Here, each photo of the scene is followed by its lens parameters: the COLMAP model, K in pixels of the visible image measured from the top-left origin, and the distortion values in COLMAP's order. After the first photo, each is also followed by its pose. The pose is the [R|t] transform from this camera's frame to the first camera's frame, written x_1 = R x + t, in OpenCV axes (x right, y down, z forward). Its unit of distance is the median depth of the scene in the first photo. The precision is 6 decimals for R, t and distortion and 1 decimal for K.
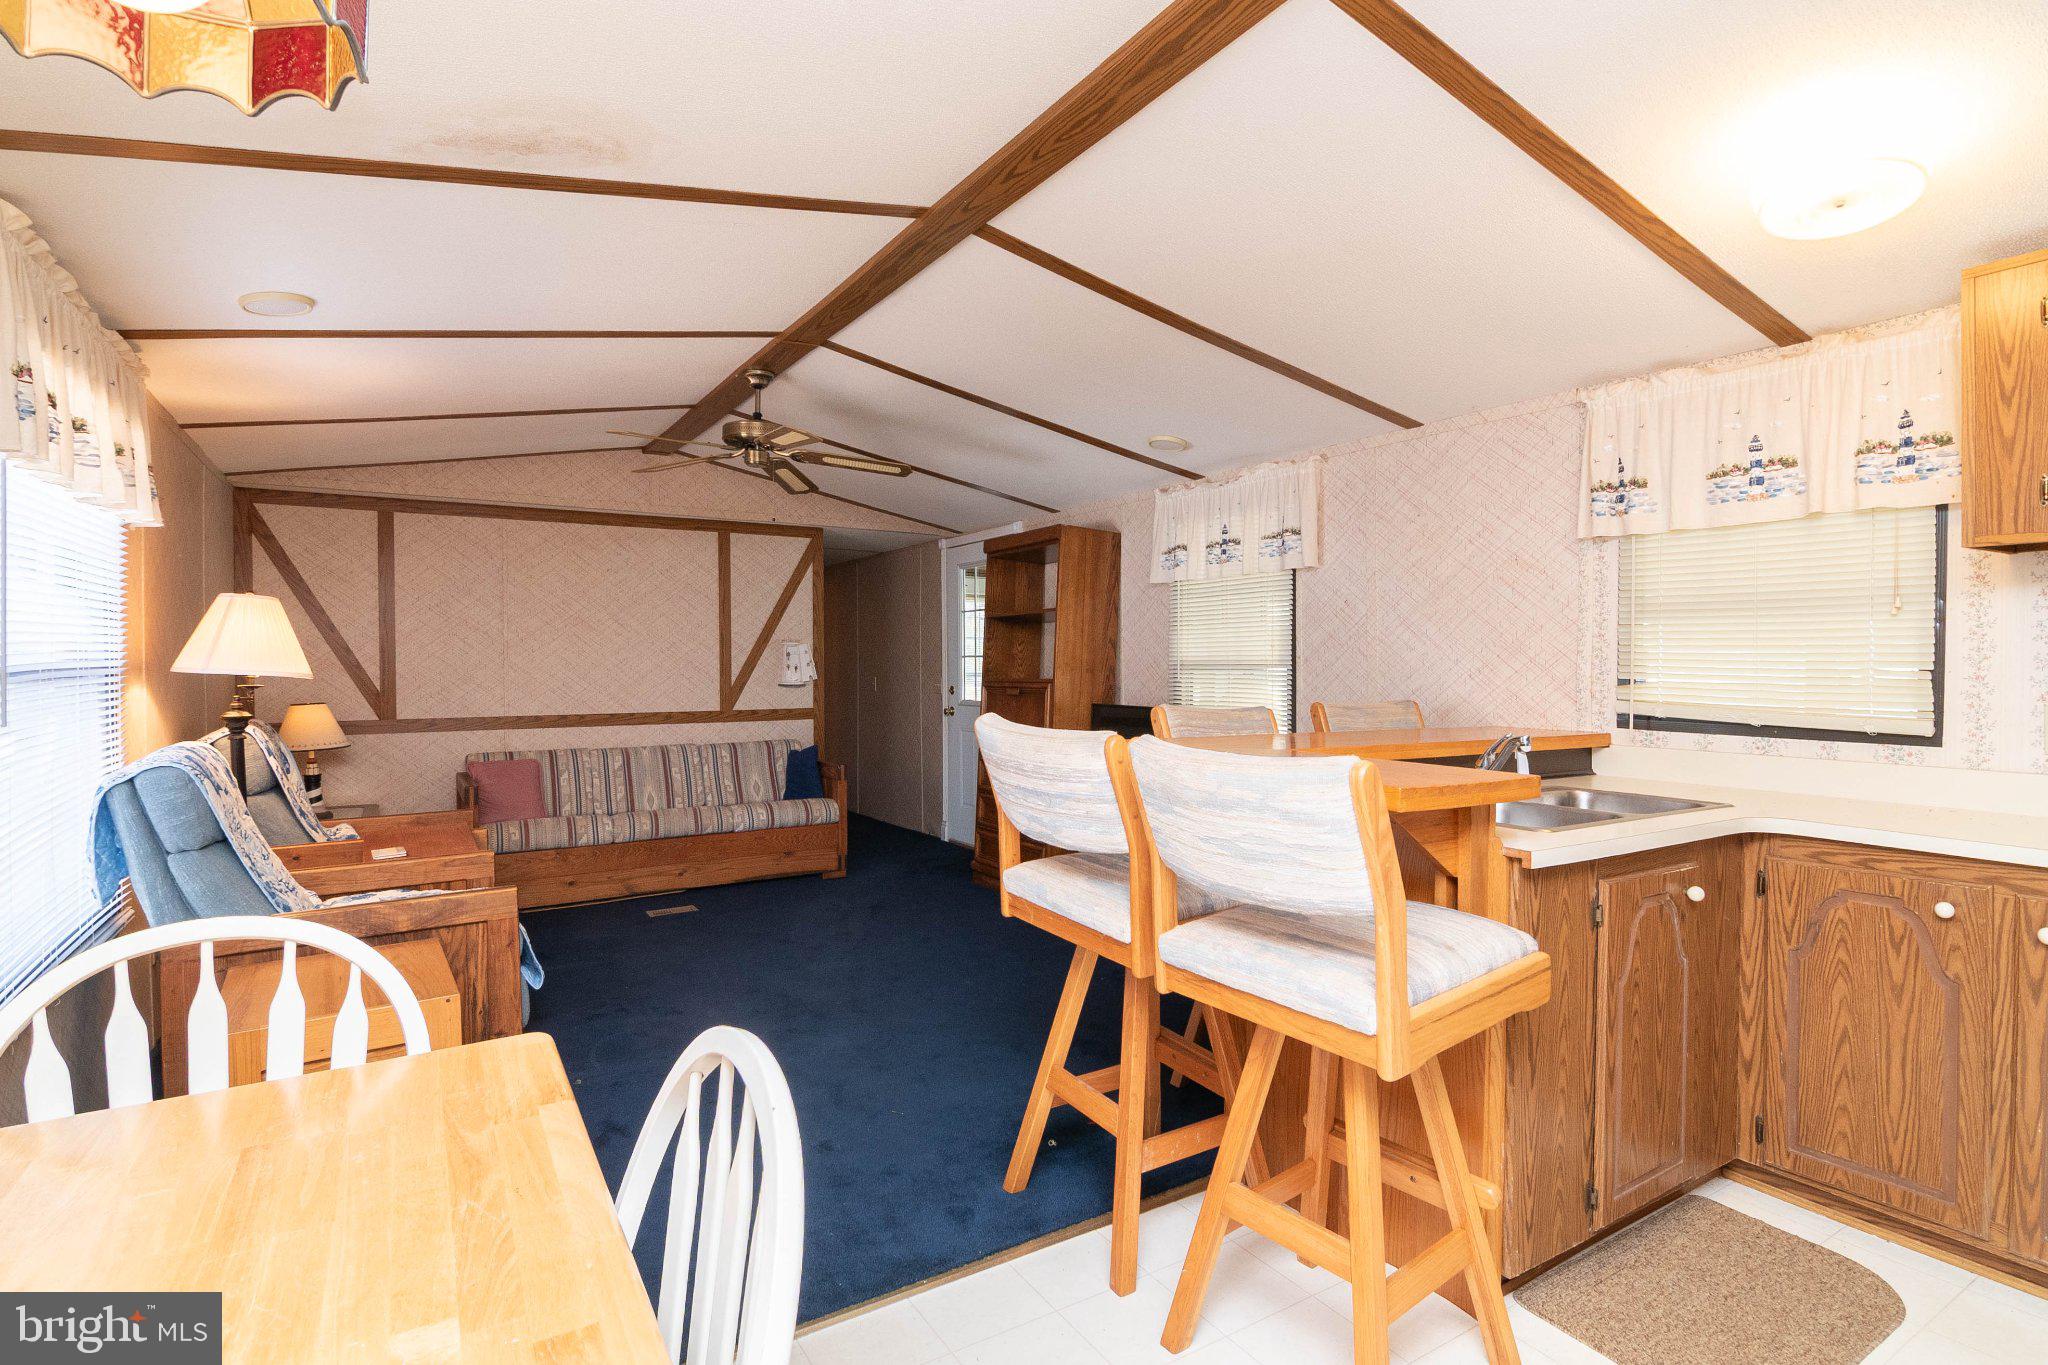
lens RADIAL K [[1014.4, 0, 982.8], [0, 1014.4, 678.2], [0, 0, 1]] dist [-0.002002, -0.000685]
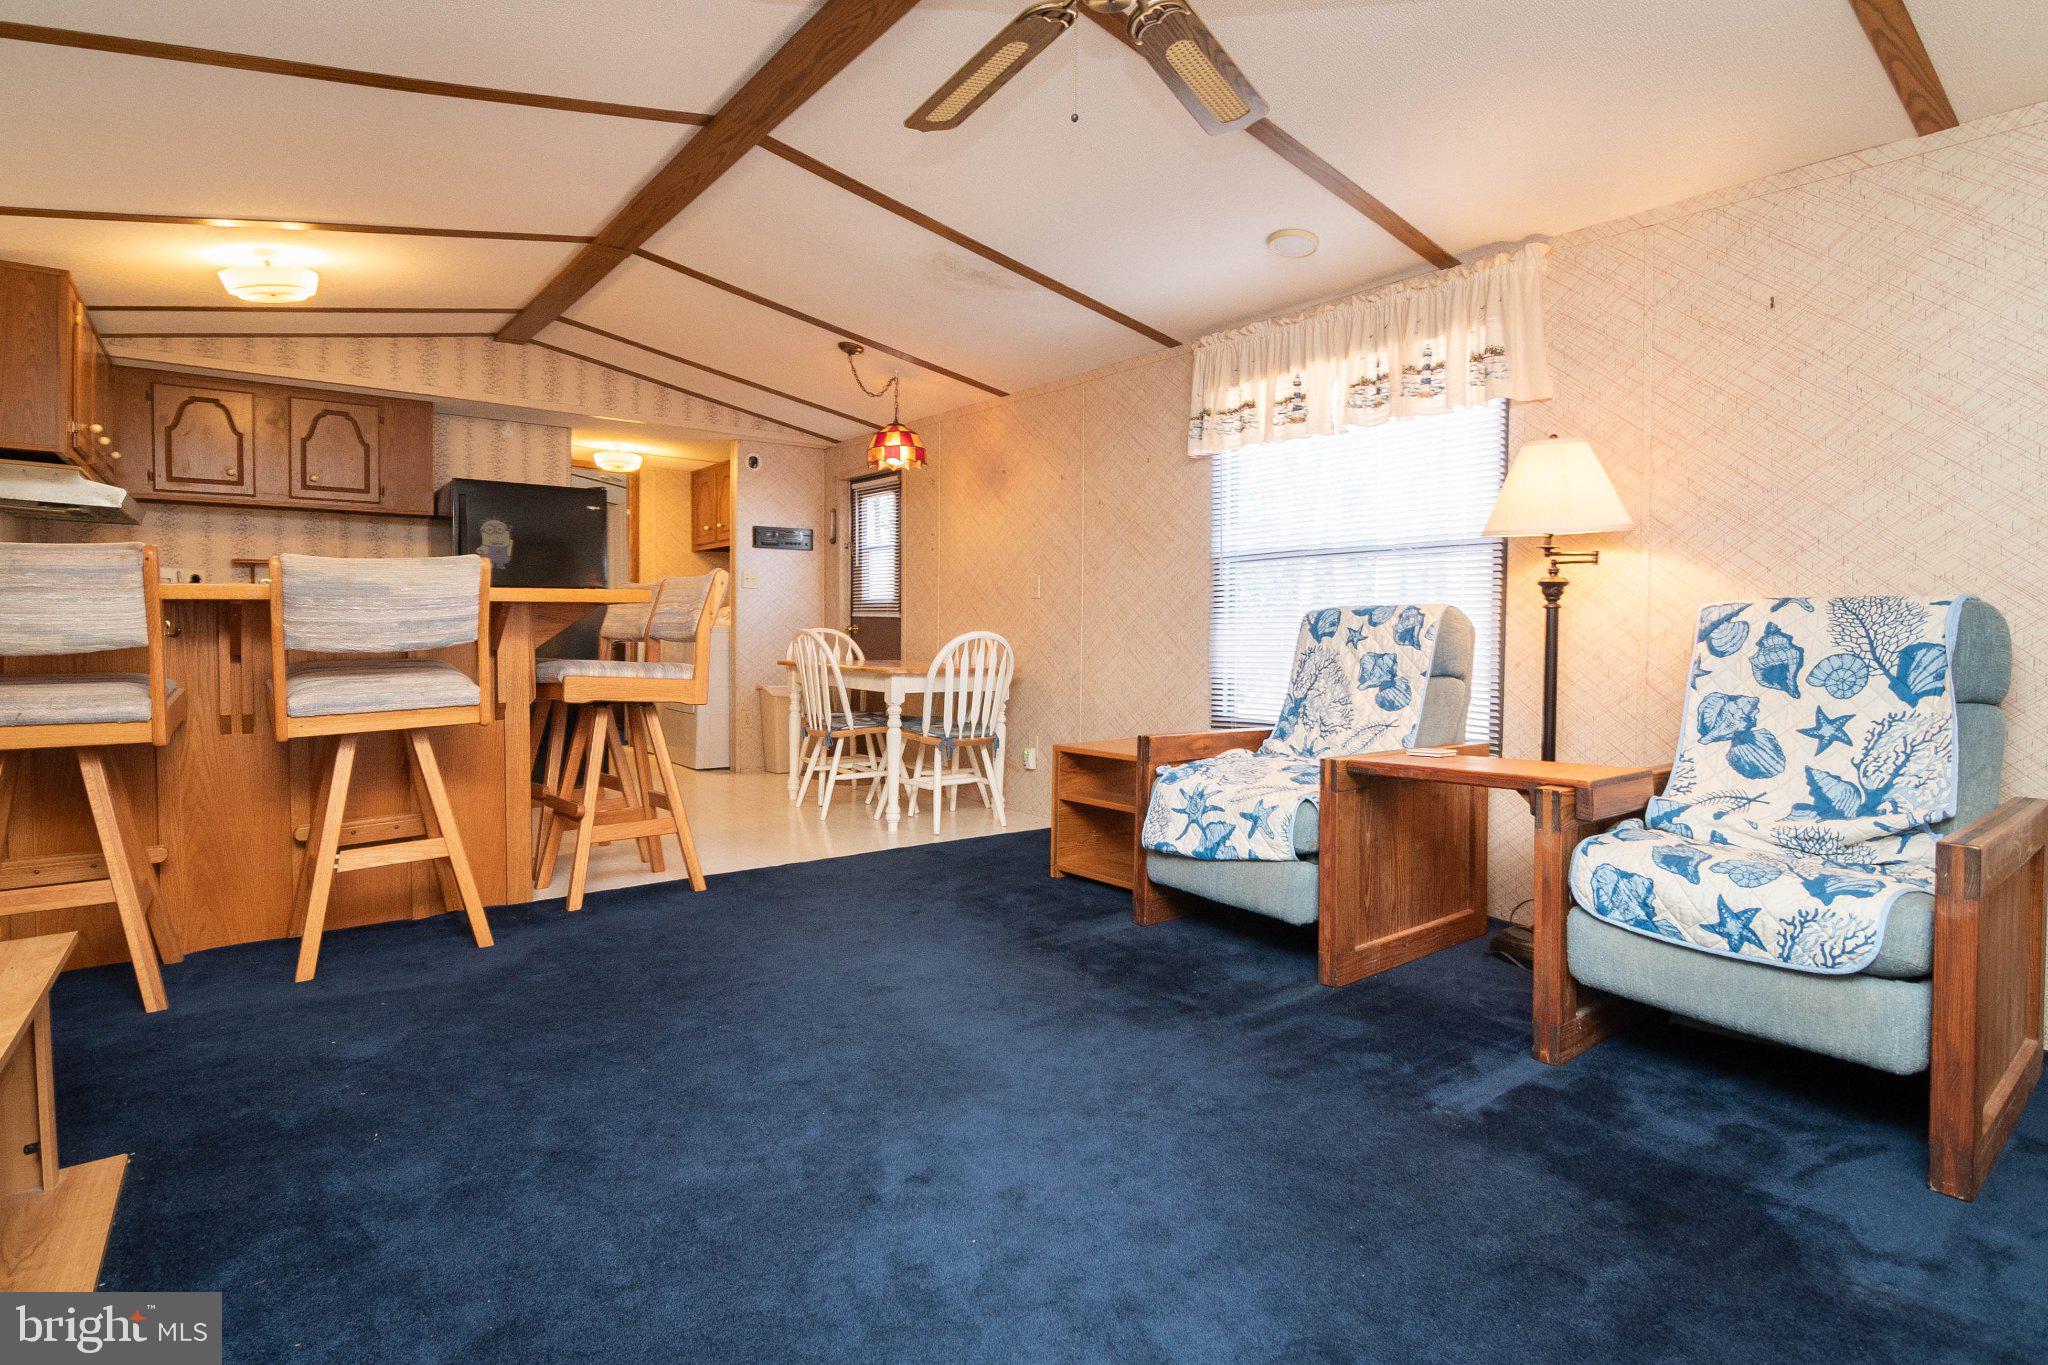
lens RADIAL K [[1047.9, 0, 1025.5], [0, 1047.9, 657.4], [0, 0, 1]] dist [-0.024942, 0.000906]
pose [[-0.990660, 0.000706, -0.136356, -0.092730], [-0.005853, 0.998845, 0.047700, 0.036240], [0.136232, 0.048052, -0.989511, 1.059664]]
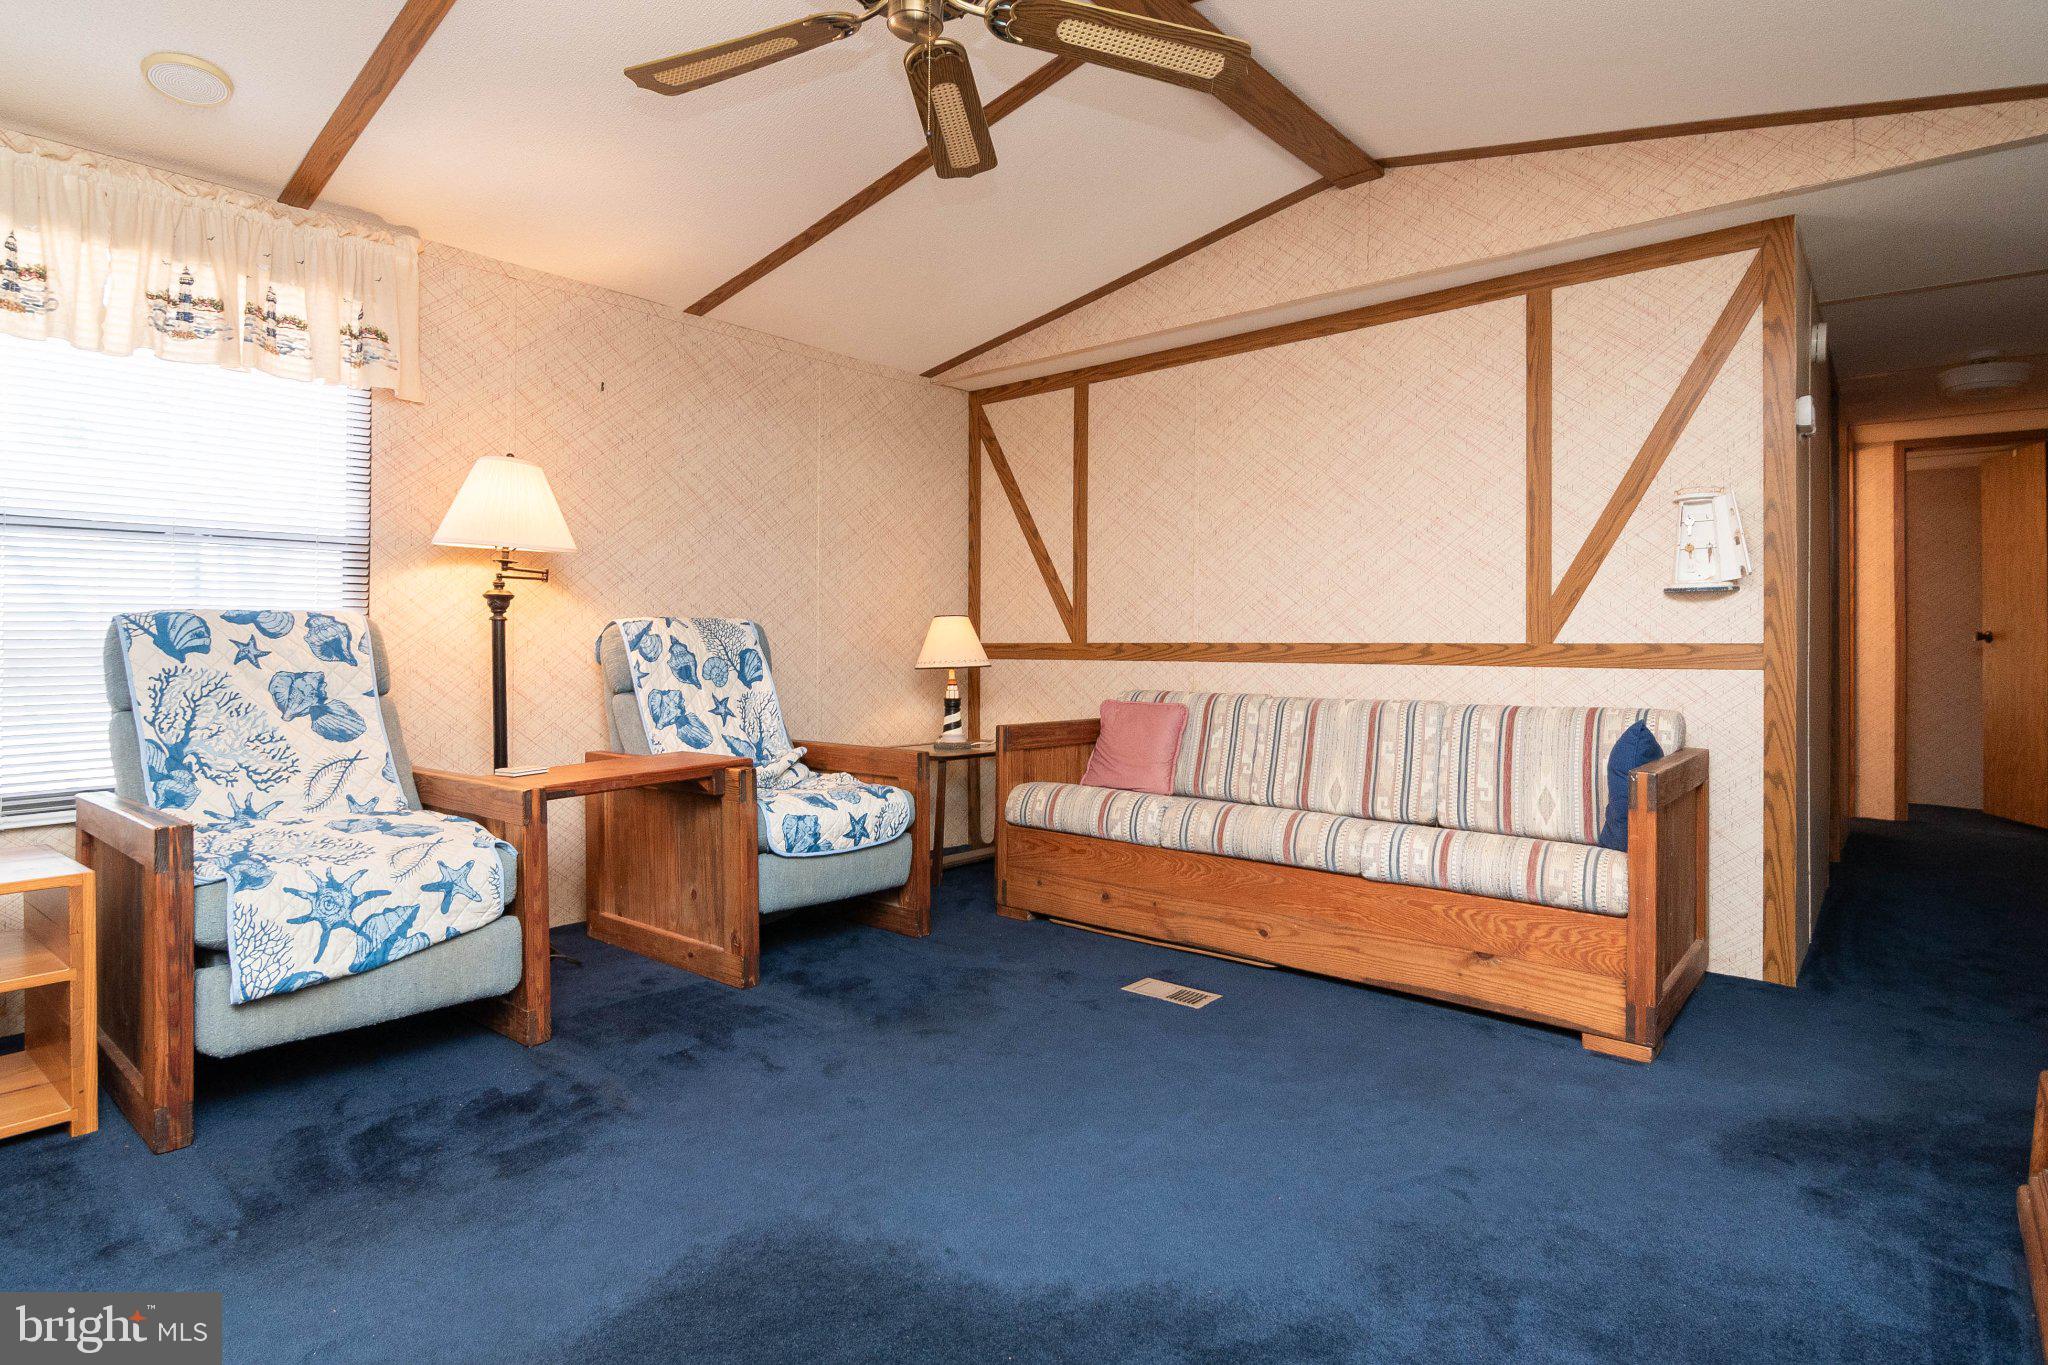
lens RADIAL K [[1029.0, 0, 999.3], [0, 1029.0, 640.6], [0, 0, 1]] dist [-0.005123, -0.001177]
pose [[0.325523, 0.000917, -0.945534, 0.158767], [-0.019781, 0.999787, -0.005840, 0.043339], [0.945327, 0.020605, 0.325472, 0.651368]]
